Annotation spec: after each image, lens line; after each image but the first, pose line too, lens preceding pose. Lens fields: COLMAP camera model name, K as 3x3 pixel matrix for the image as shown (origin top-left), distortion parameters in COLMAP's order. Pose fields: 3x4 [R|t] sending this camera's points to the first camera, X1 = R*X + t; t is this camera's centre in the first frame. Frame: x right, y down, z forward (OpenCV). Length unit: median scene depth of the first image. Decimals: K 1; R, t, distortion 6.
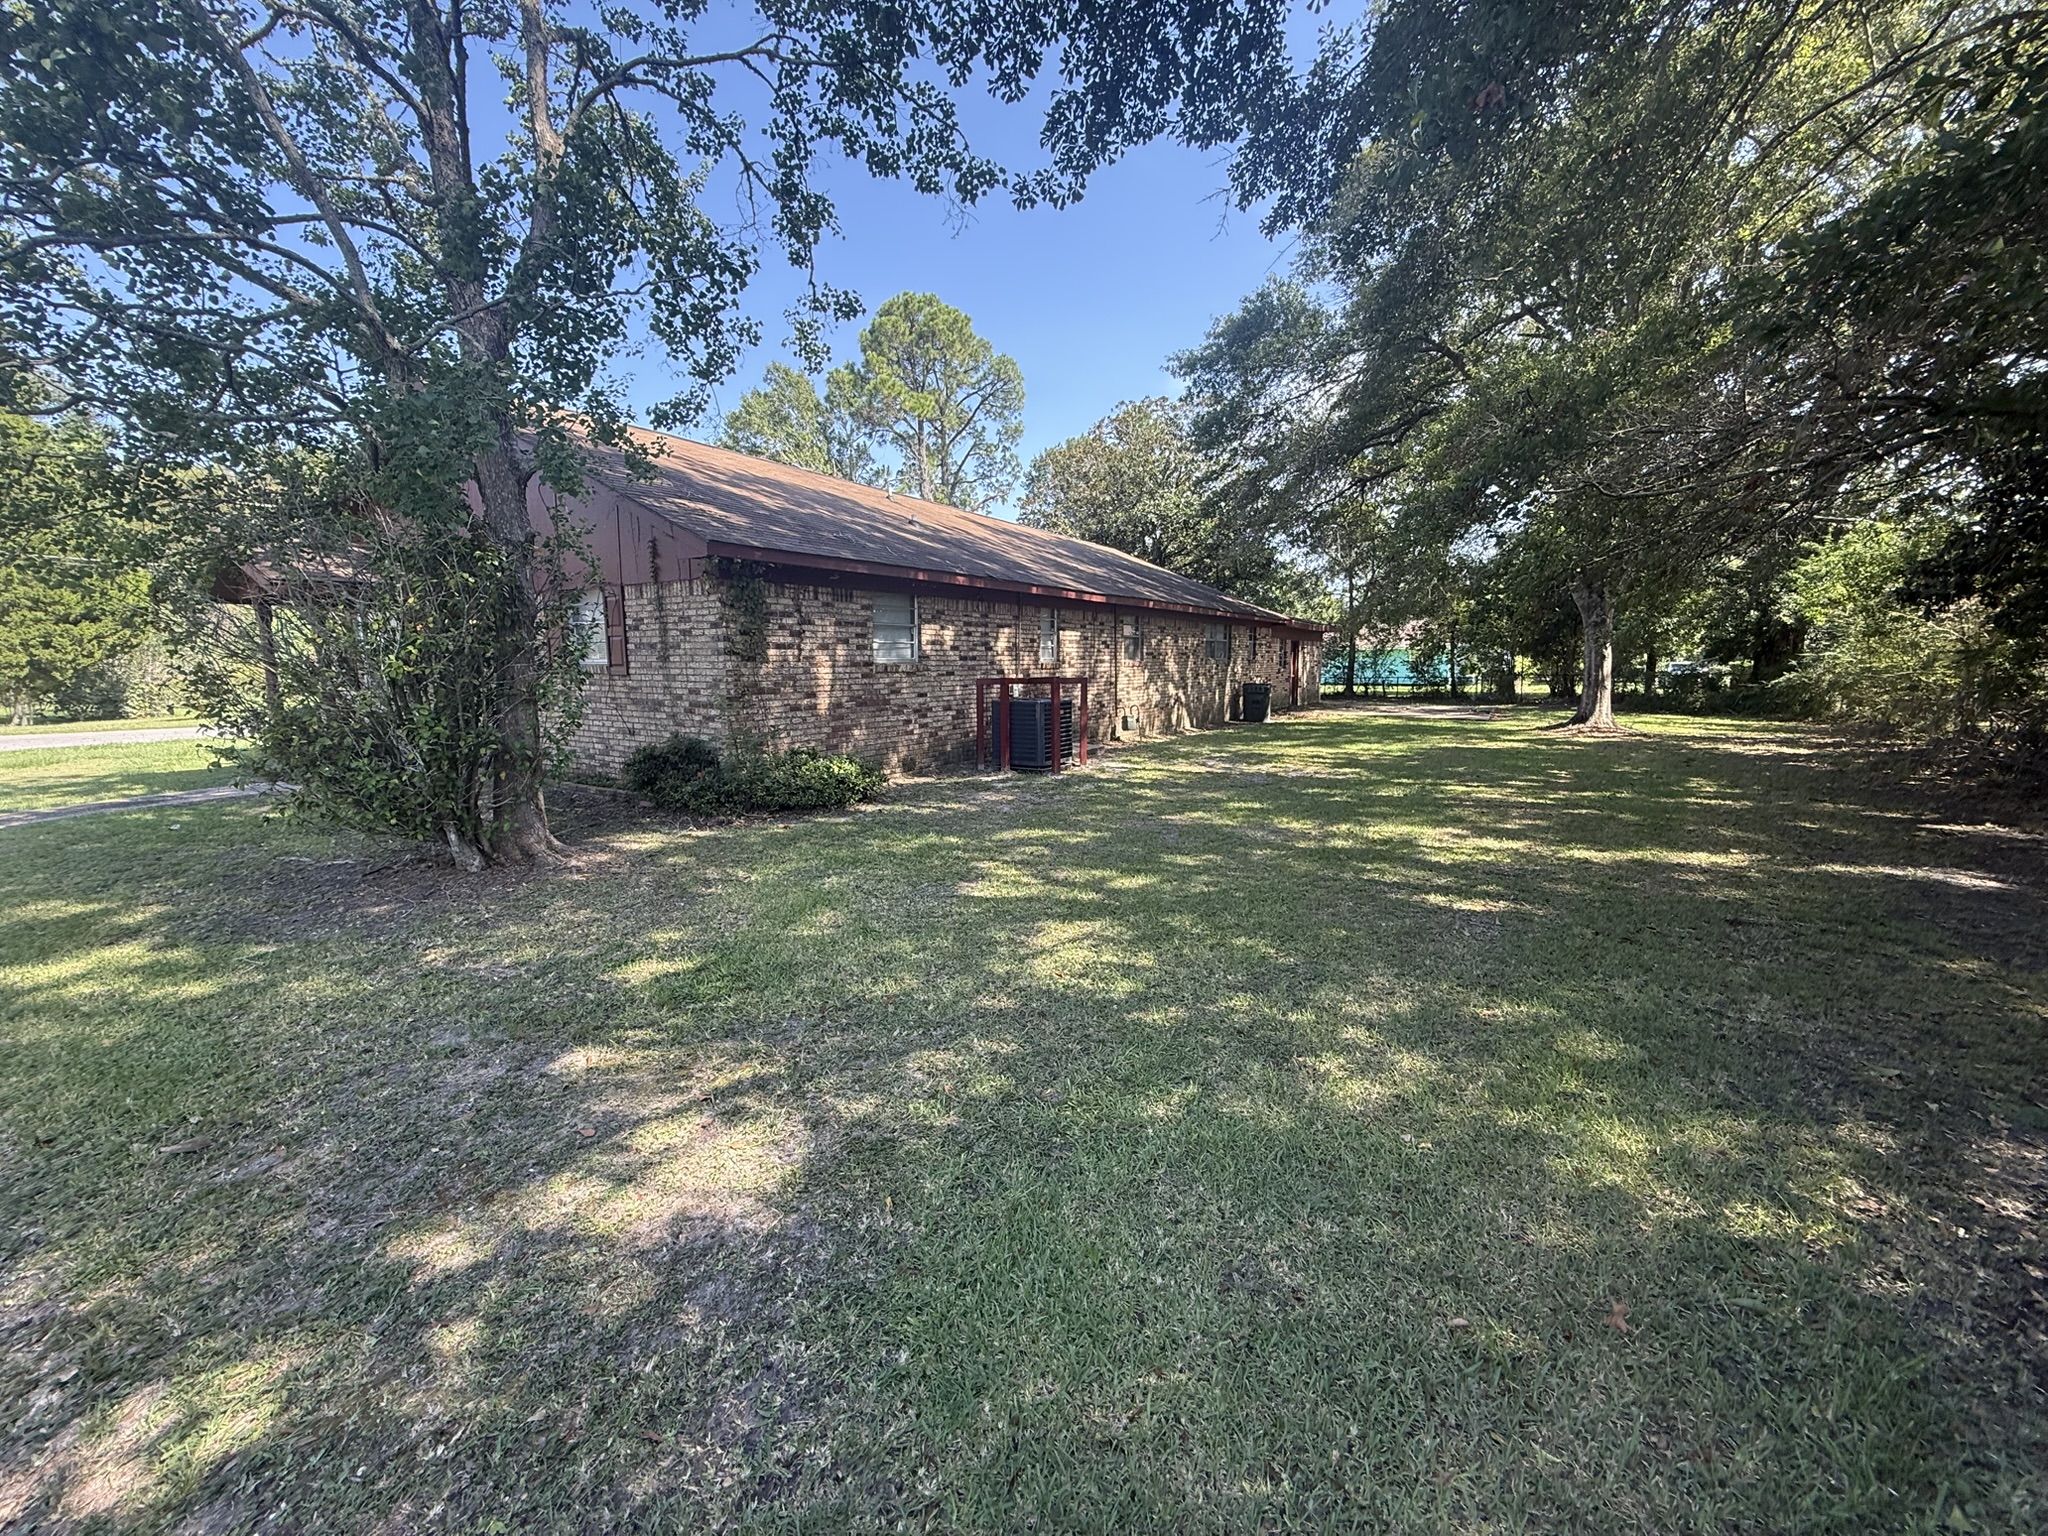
lens RADIAL K [[804.2, 0, 1024.0], [0, 804.2, 768.0], [0, 0, 1]] dist [0.001719, -0.000155]
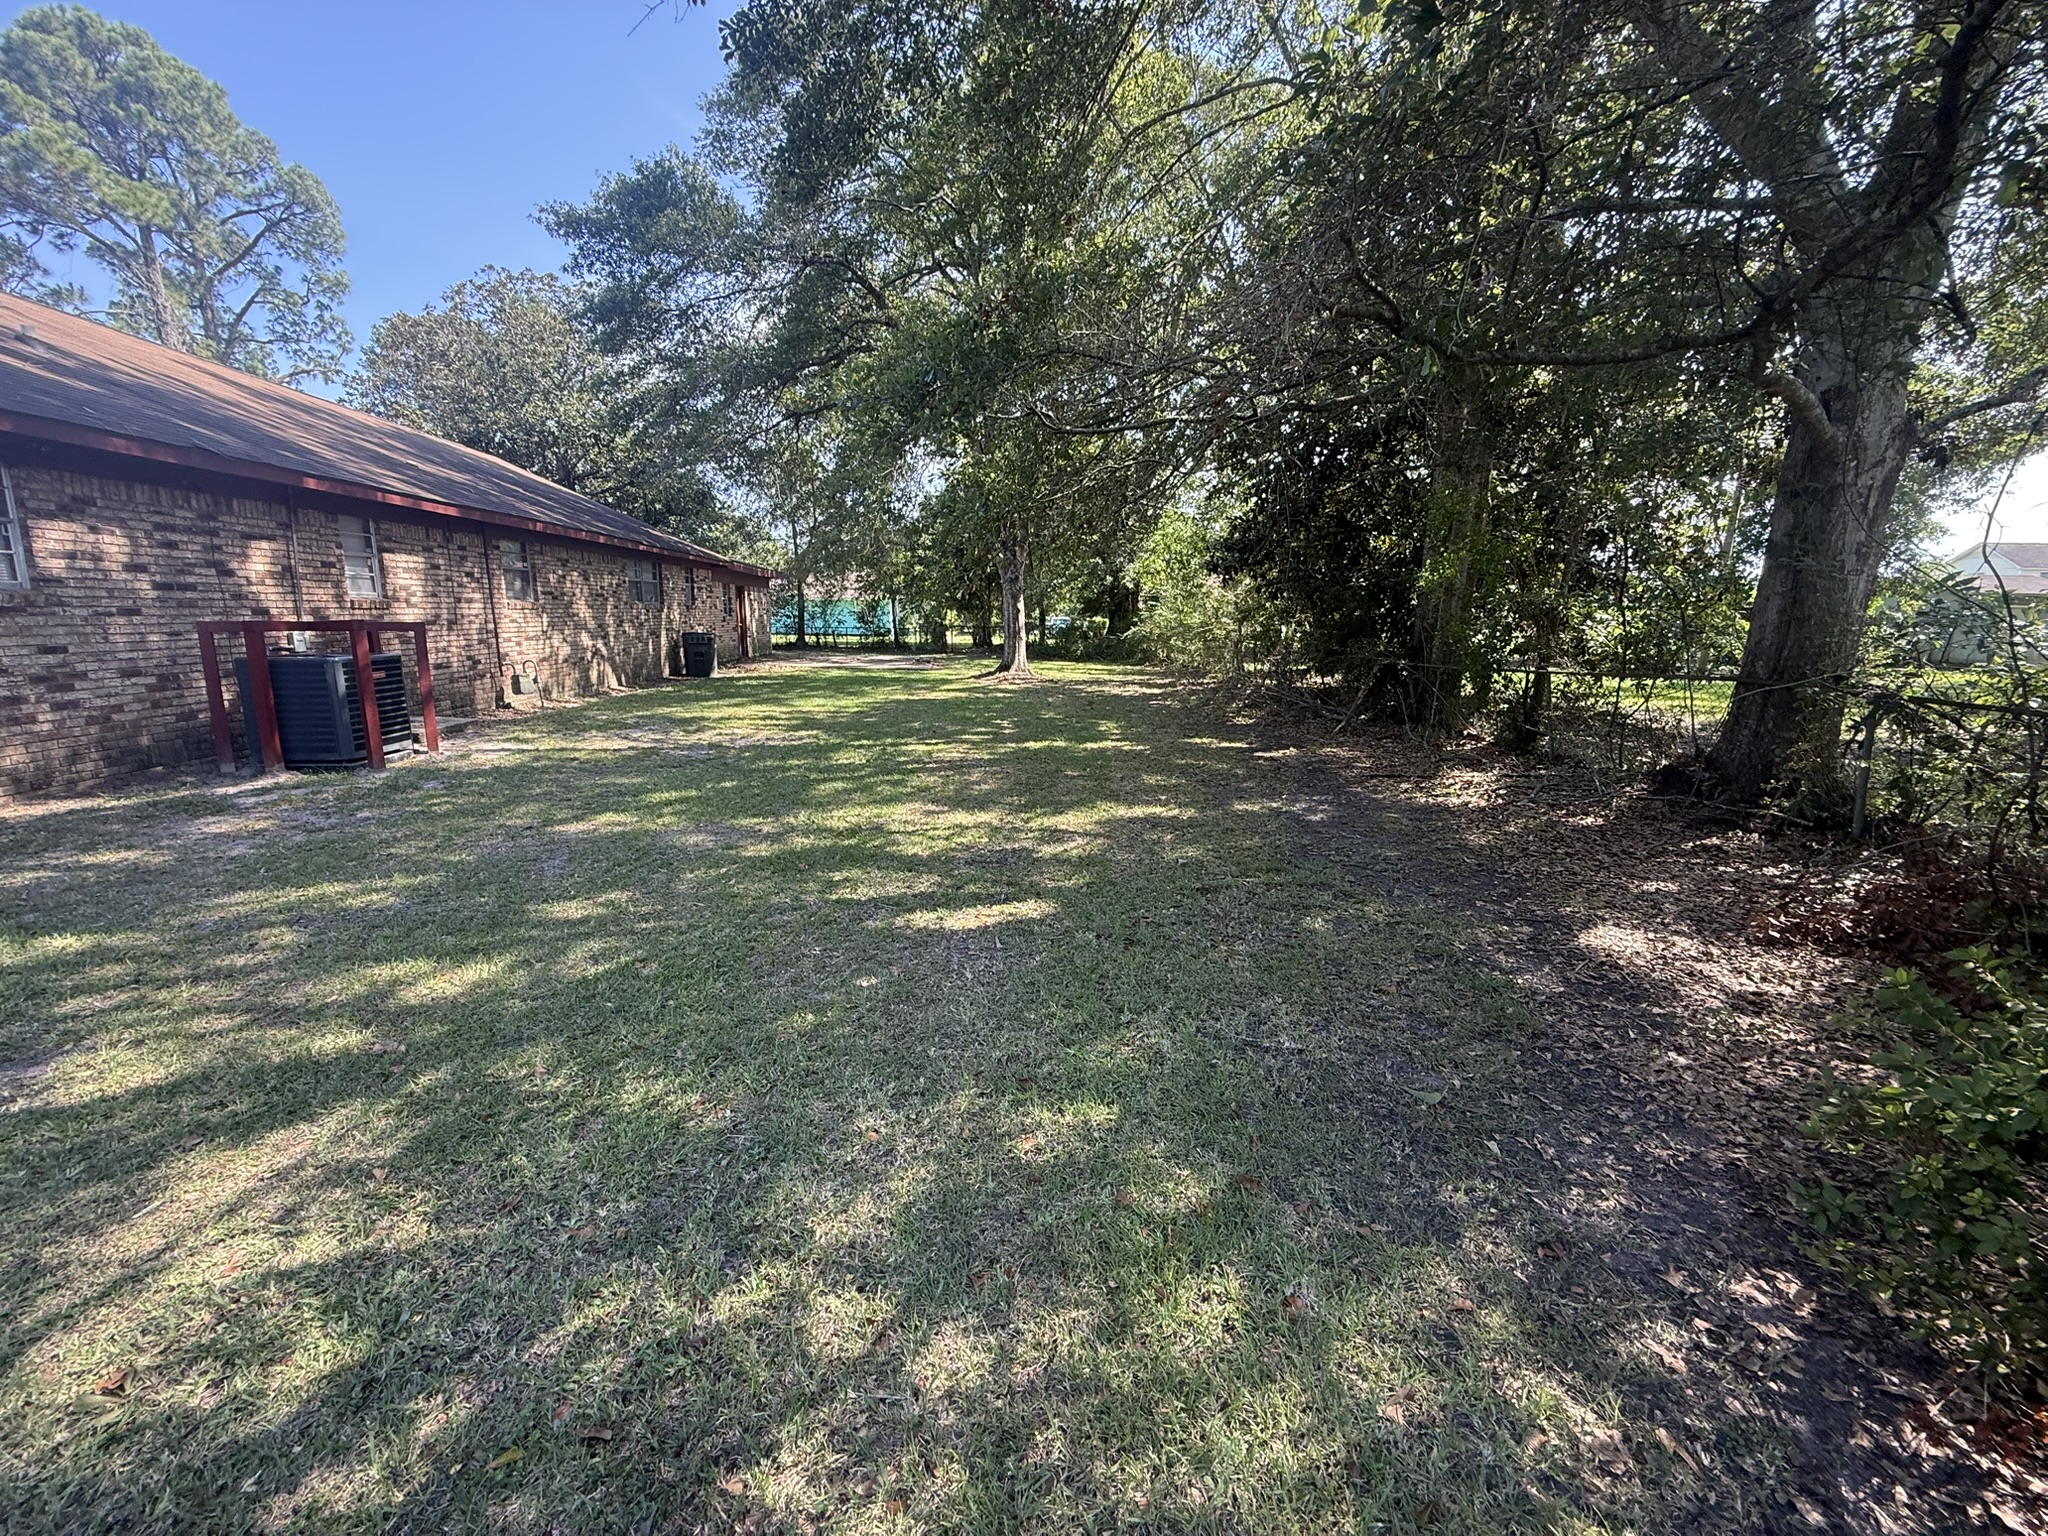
lens RADIAL K [[804.2, 0, 1024.0], [0, 804.2, 768.0], [0, 0, 1]] dist [0.001719, -0.000155]
pose [[0.797197, -0.094088, 0.596343, 0.043080], [0.057224, 0.995110, 0.080506, -0.010525], [-0.601001, -0.030054, 0.798683, 0.098946]]
